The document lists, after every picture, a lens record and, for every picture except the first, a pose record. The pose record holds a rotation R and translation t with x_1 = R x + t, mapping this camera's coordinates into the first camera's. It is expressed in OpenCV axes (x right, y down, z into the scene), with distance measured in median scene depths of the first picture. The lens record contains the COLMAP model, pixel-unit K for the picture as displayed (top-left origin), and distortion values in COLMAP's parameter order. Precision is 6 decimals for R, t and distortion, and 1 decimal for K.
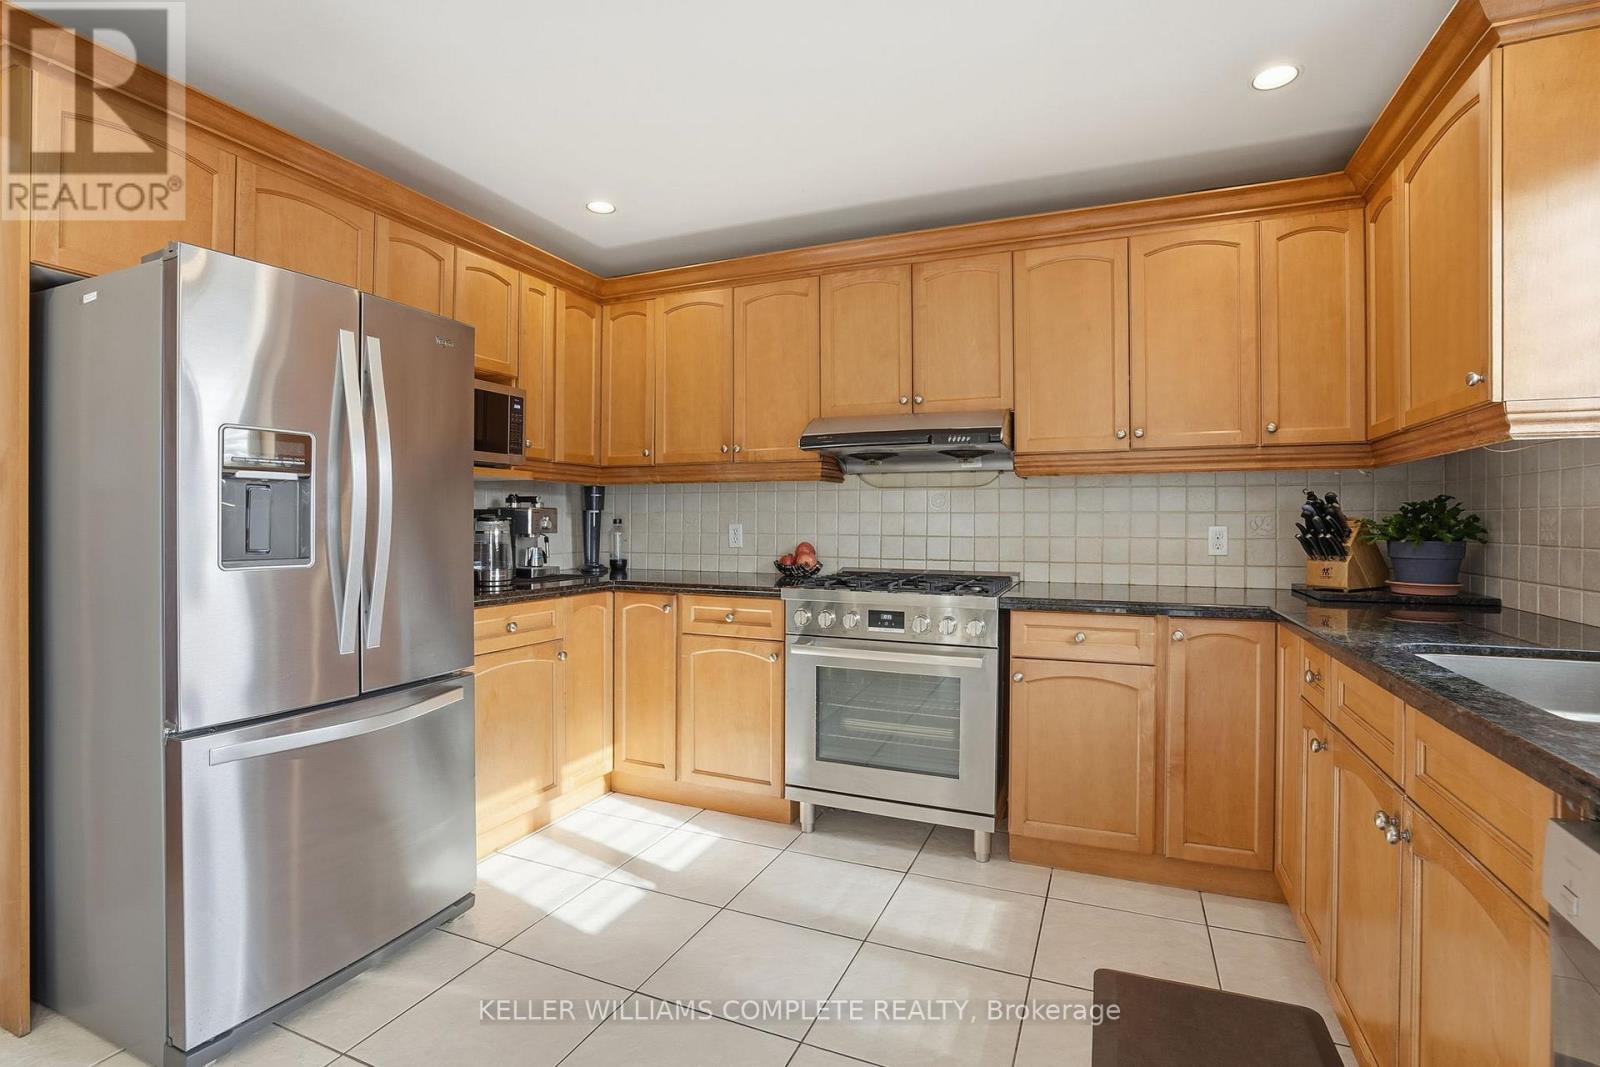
lens RADIAL K [[752.3, 0, 805.4], [0, 752.3, 529.1], [0, 0, 1]] dist [-0.035937, 0.008553]
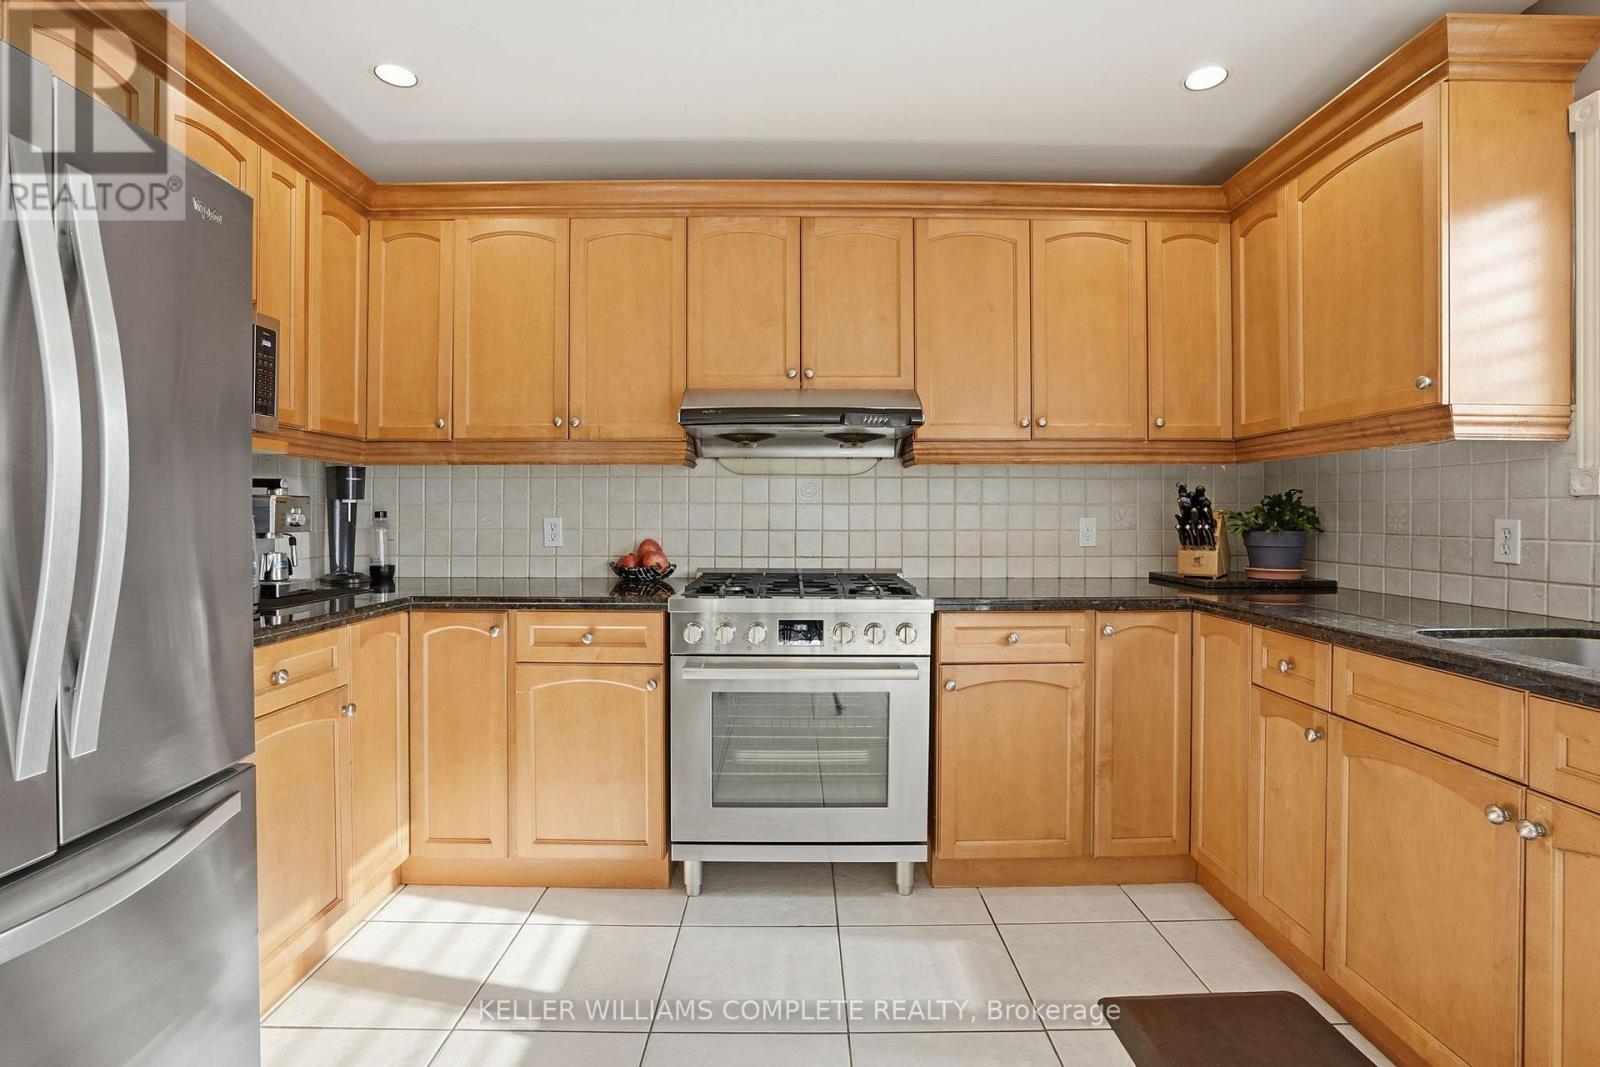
lens RADIAL K [[752.3, 0, 803.9], [0, 752.3, 520.0], [0, 0, 1]] dist [-0.035937, 0.008553]
pose [[0.918614, -0.005786, 0.395113, -0.219005], [0.005856, 0.999982, 0.001028, -0.004352], [-0.395112, 0.001369, 0.918632, 0.218951]]
